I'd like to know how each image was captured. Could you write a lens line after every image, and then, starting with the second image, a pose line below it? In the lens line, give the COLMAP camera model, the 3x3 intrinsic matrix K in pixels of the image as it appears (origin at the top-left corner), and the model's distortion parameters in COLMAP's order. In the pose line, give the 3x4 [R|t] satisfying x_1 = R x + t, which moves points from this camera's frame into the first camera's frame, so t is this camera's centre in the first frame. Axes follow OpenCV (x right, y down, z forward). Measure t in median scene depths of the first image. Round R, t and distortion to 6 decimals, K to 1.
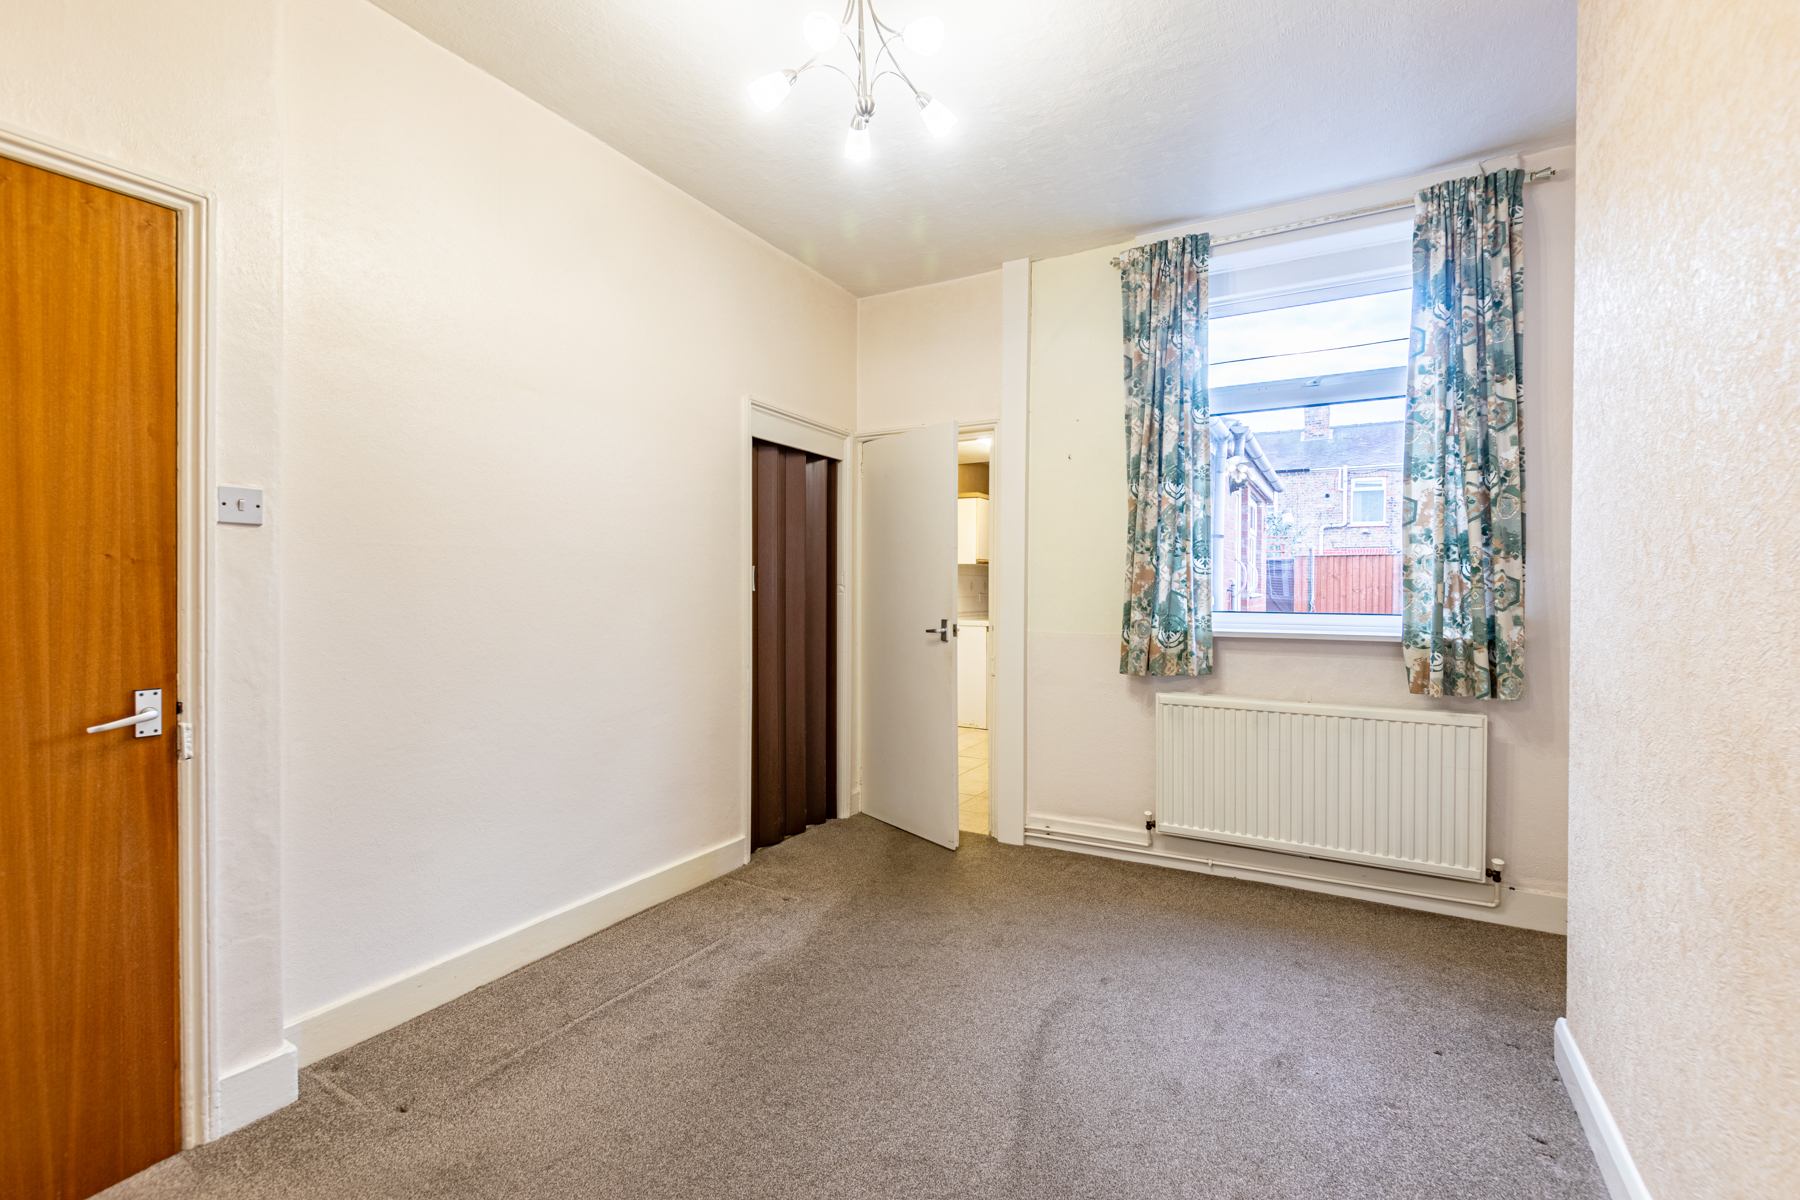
lens RADIAL K [[789.7, 0, 903.0], [0, 789.7, 595.9], [0, 0, 1]] dist [0.002854, -0.000712]
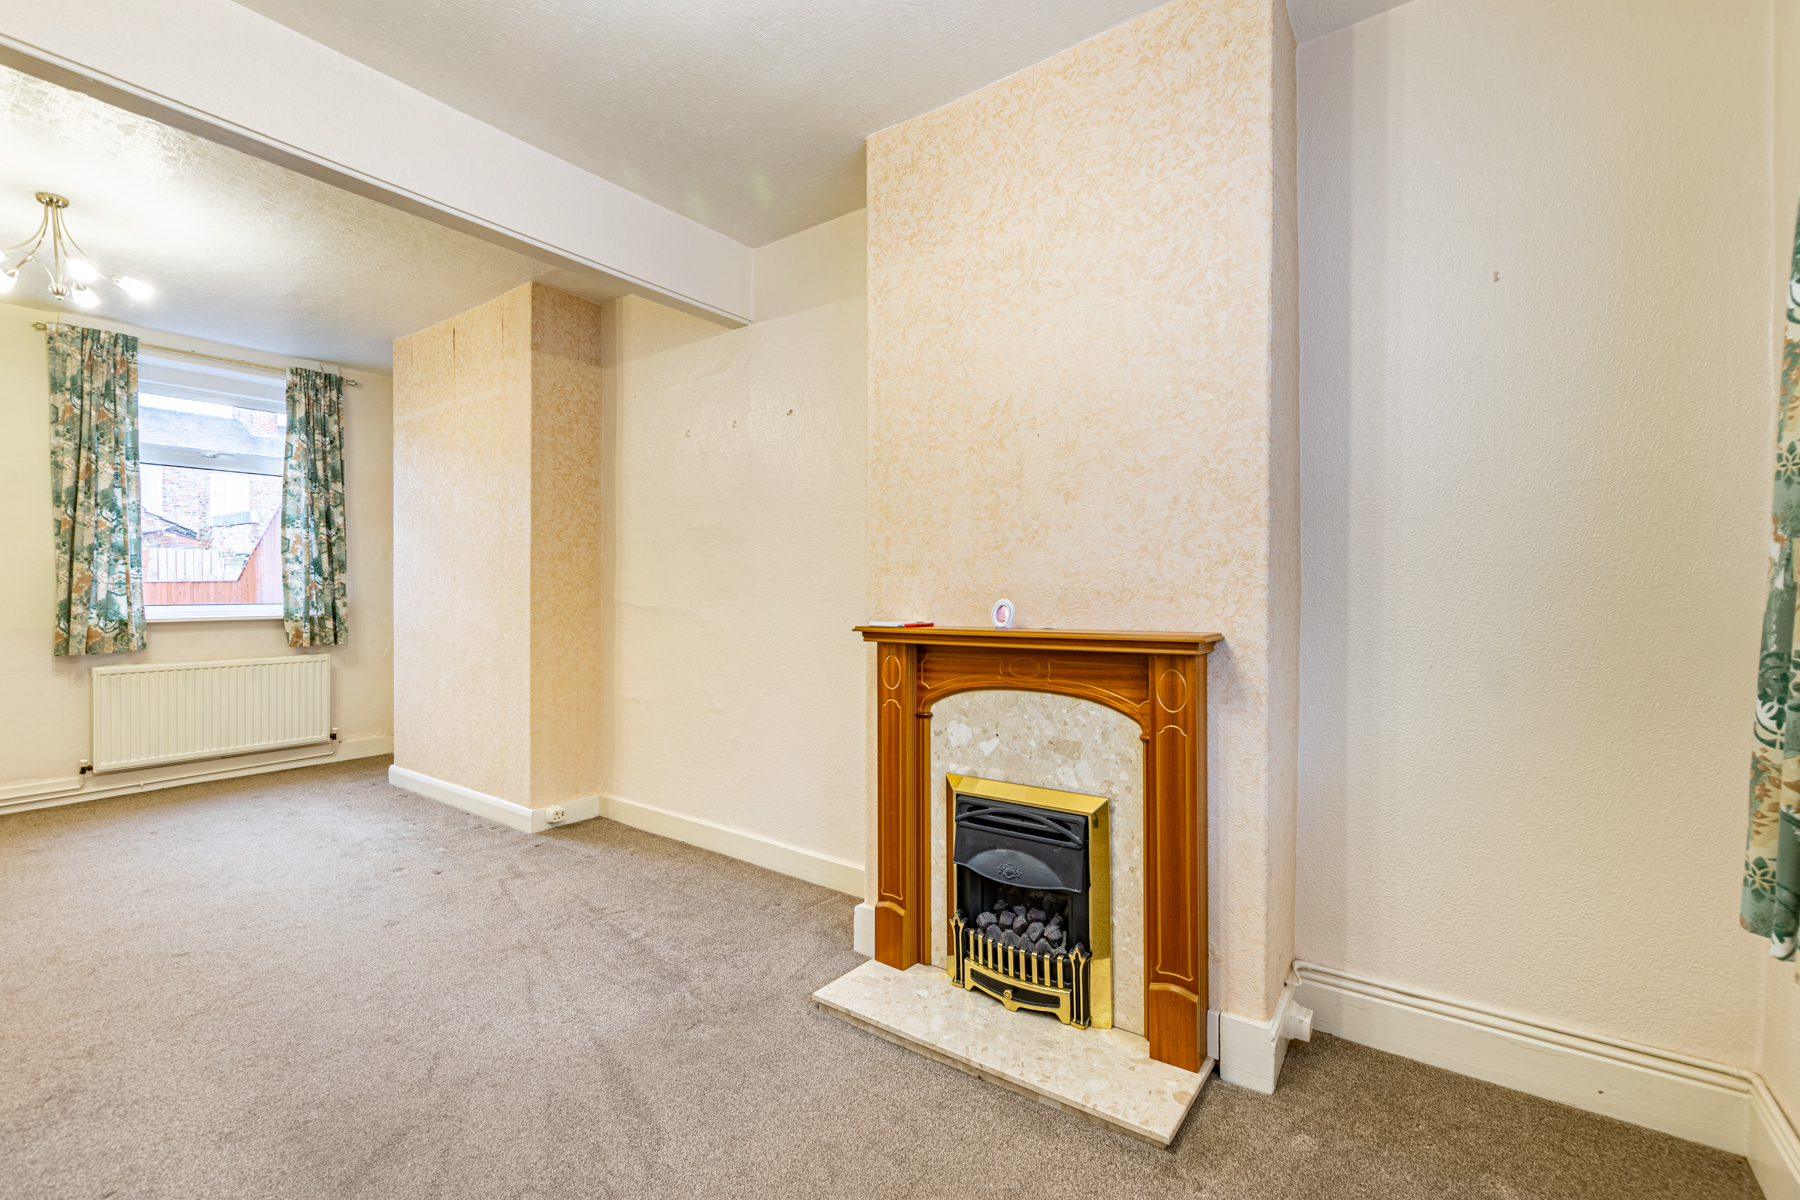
lens RADIAL K [[789.7, 0, 885.1], [0, 789.7, 590.0], [0, 0, 1]] dist [0.002854, -0.000712]
pose [[0.139926, -0.004905, 0.990150, -0.932571], [0.011181, 0.999932, 0.003374, 0.003240], [-0.990099, 0.010598, 0.139972, -0.581800]]
